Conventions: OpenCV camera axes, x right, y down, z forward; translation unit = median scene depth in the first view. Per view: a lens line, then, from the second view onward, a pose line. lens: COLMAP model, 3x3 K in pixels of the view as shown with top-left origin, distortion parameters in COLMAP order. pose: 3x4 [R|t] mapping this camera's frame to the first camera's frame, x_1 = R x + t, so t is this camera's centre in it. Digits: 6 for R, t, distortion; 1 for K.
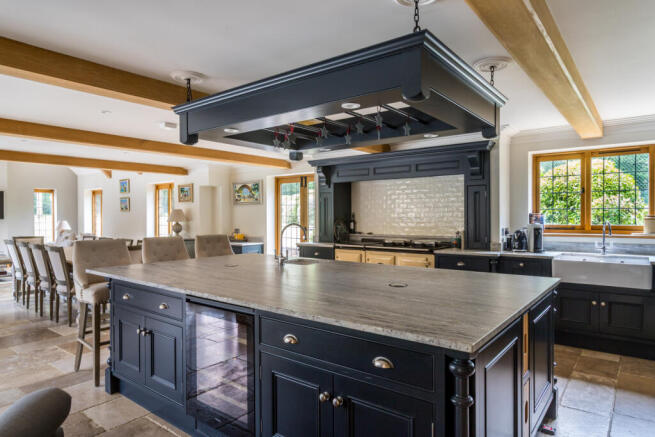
lens RADIAL K [[403.1, 0, 327.5], [0, 403.1, 218.5], [0, 0, 1]] dist [0.002031, 0.001315]
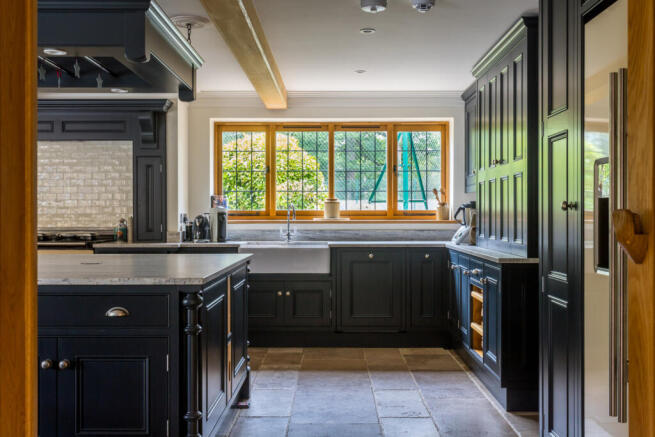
lens RADIAL K [[720.2, 0, 327.5], [0, 720.2, 218.5], [0, 0, 1]] dist [0.021110, 0.009115]
pose [[0.790782, 0.002292, 0.612093, -0.198560], [0.001544, 0.999982, -0.005739, 0.043362], [-0.612095, 0.005484, 0.790765, -0.279393]]
